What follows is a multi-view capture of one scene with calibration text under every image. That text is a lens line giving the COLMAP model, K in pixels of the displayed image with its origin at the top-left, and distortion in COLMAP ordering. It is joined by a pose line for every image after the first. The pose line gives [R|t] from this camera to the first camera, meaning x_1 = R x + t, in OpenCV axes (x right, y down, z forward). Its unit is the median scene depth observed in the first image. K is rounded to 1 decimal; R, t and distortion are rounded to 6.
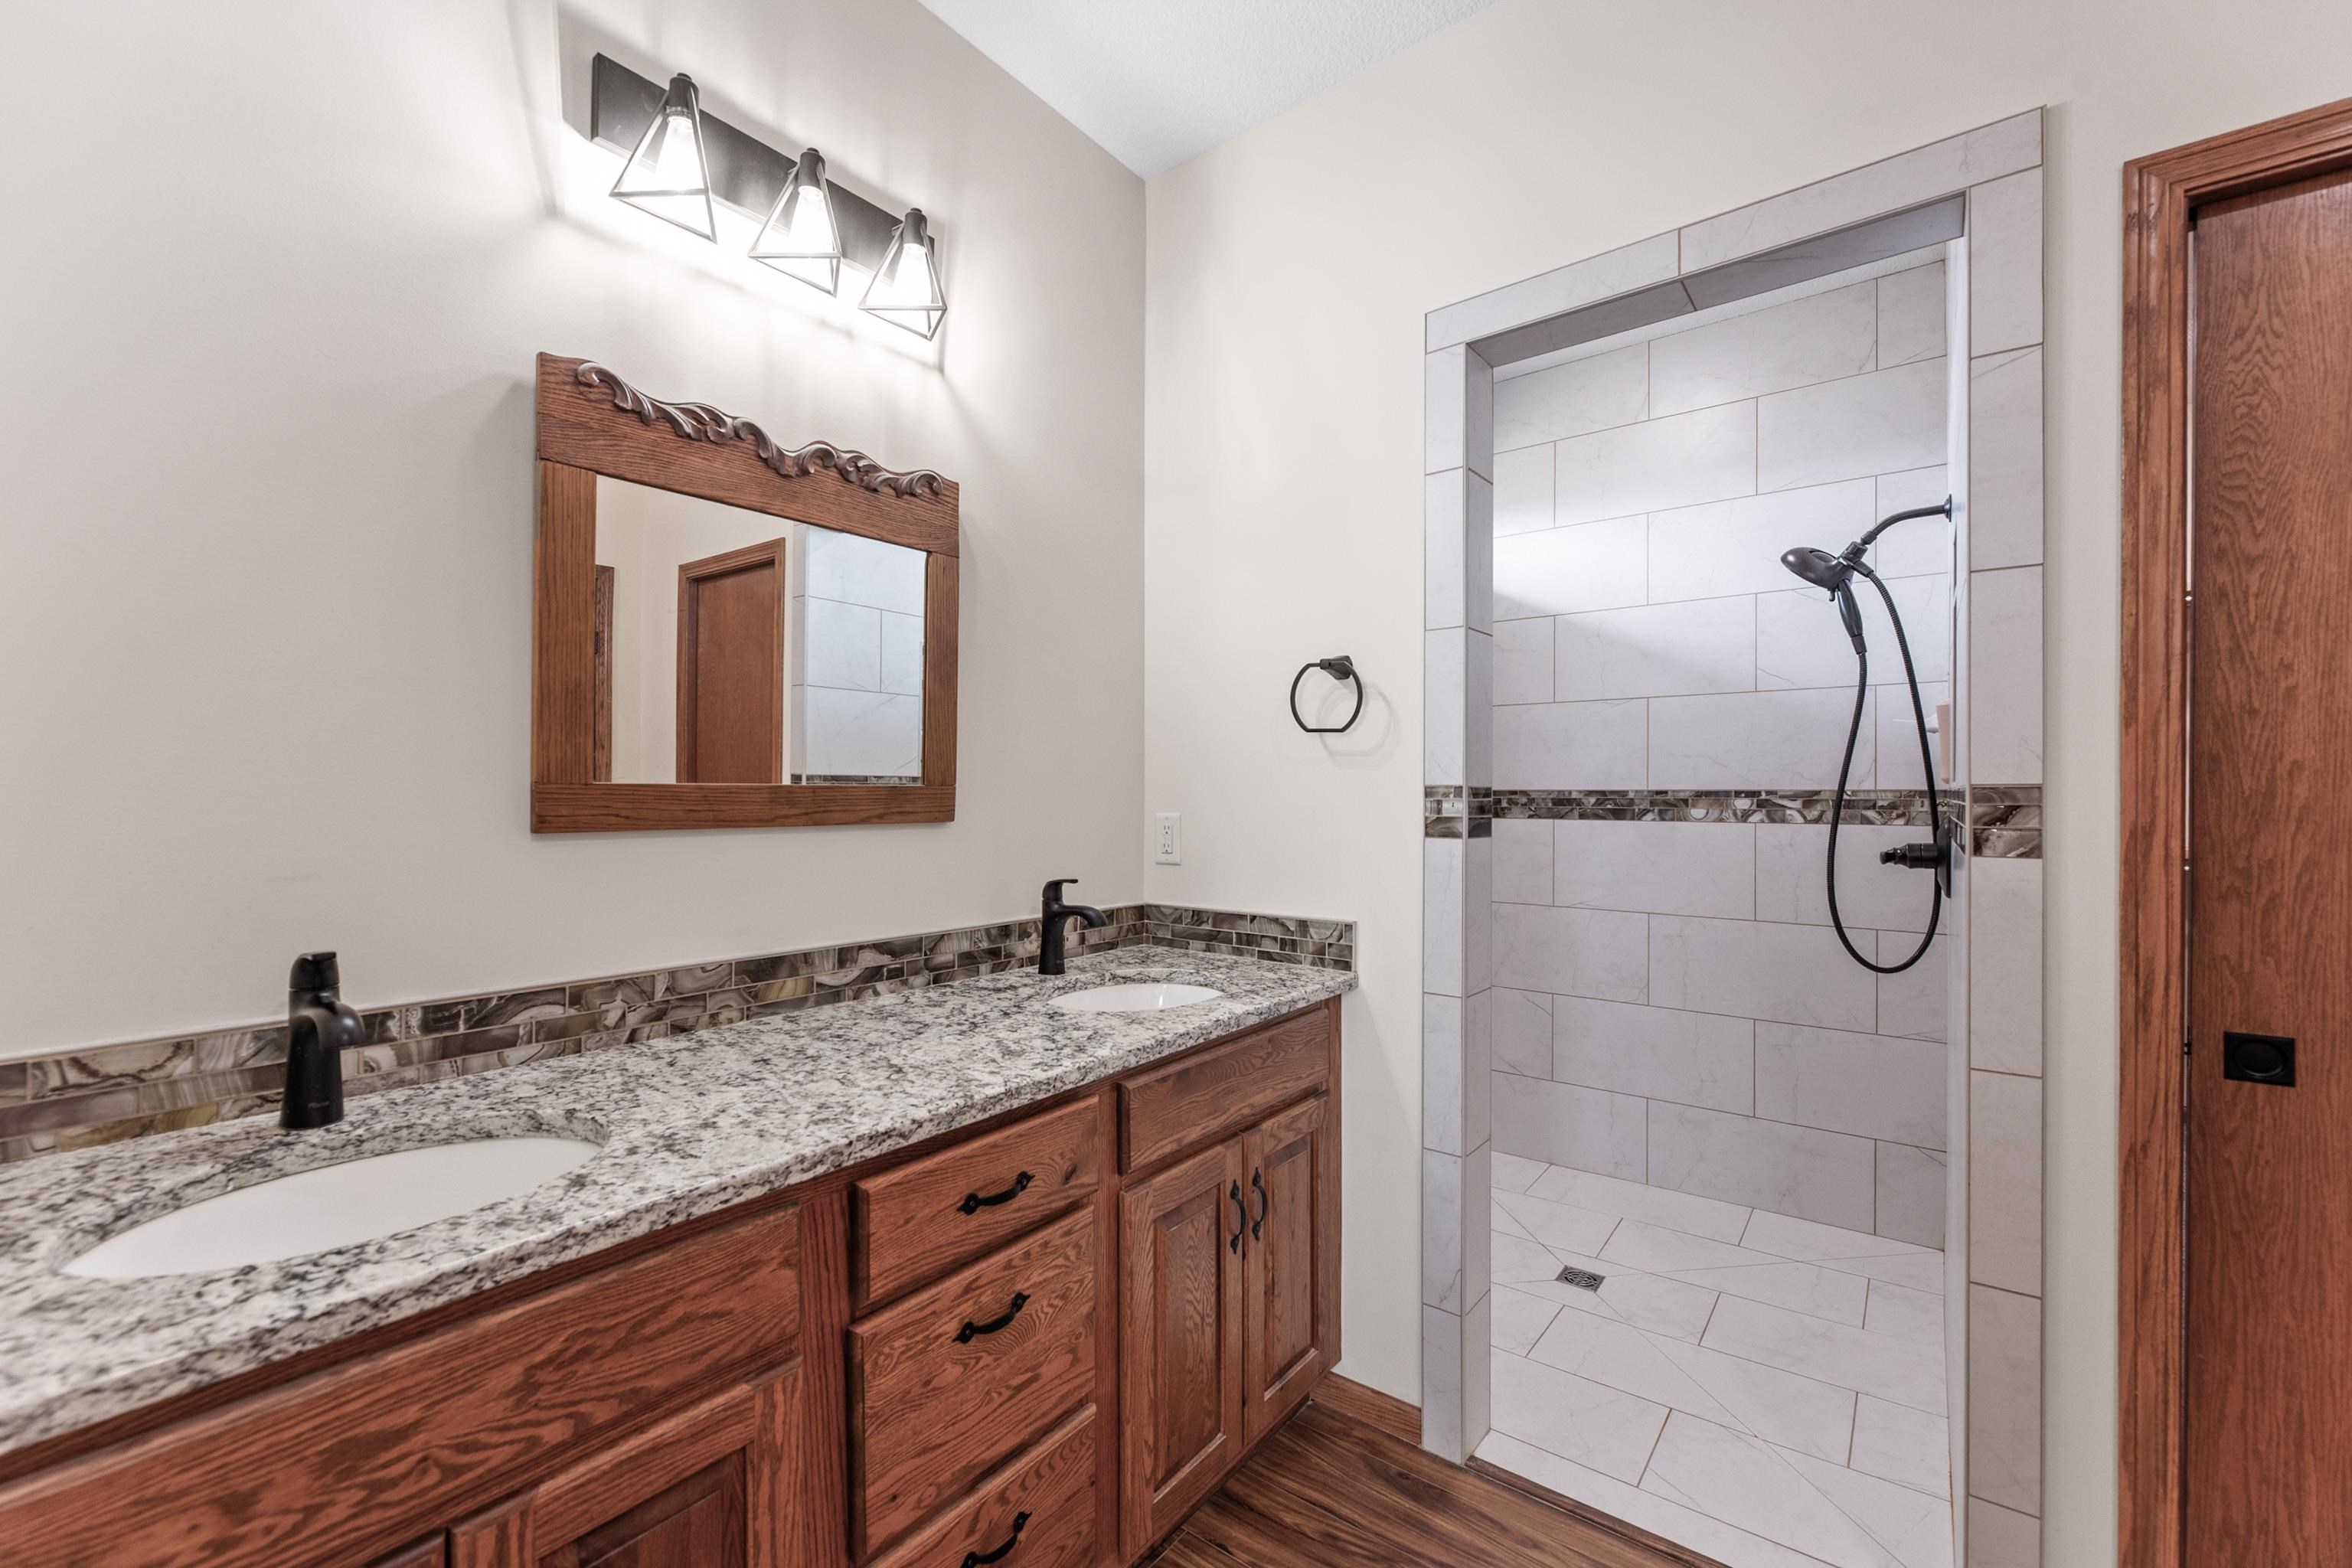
lens RADIAL K [[957.3, 0, 1166.1], [0, 957.3, 796.4], [0, 0, 1]] dist [-0.003220, 0.000121]
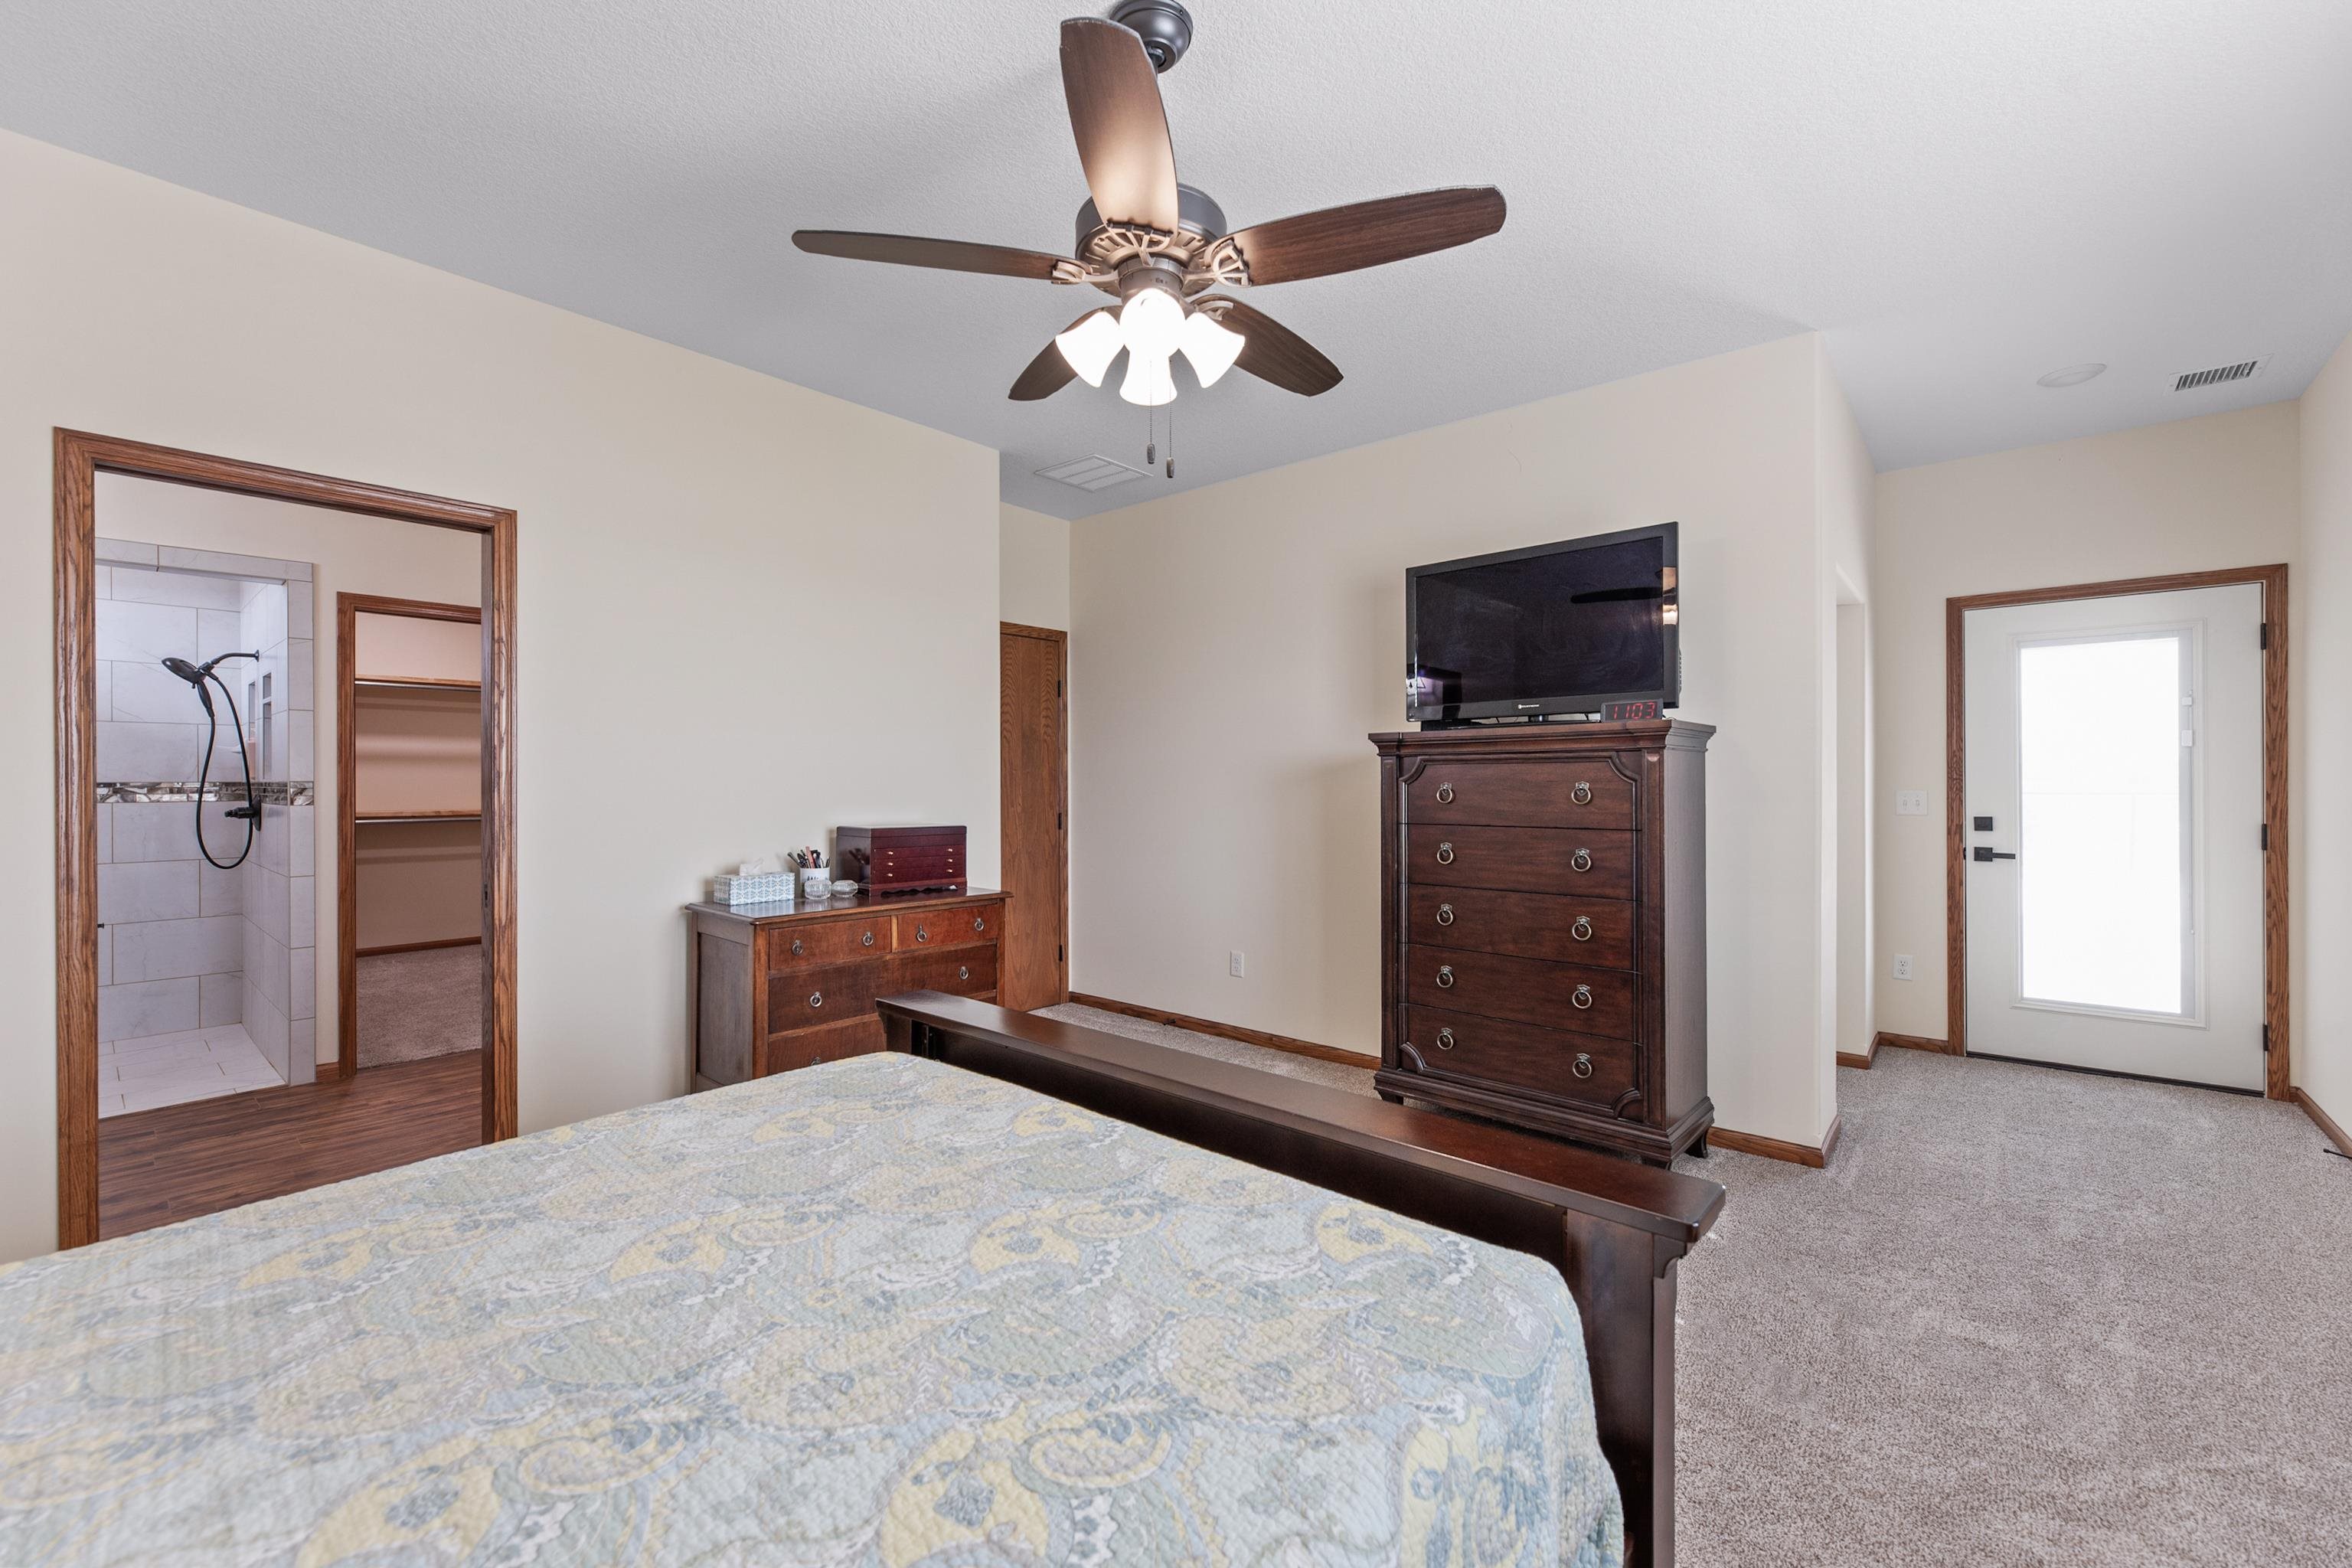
lens RADIAL K [[947.3, 0, 1172.1], [0, 947.3, 777.7], [0, 0, 1]] dist [-0.000102, 0.000272]
pose [[0.036073, -0.004550, 0.999339, -1.228502], [0.008314, 0.999956, 0.004253, -0.008402], [-0.999315, 0.008155, 0.036110, -1.132140]]
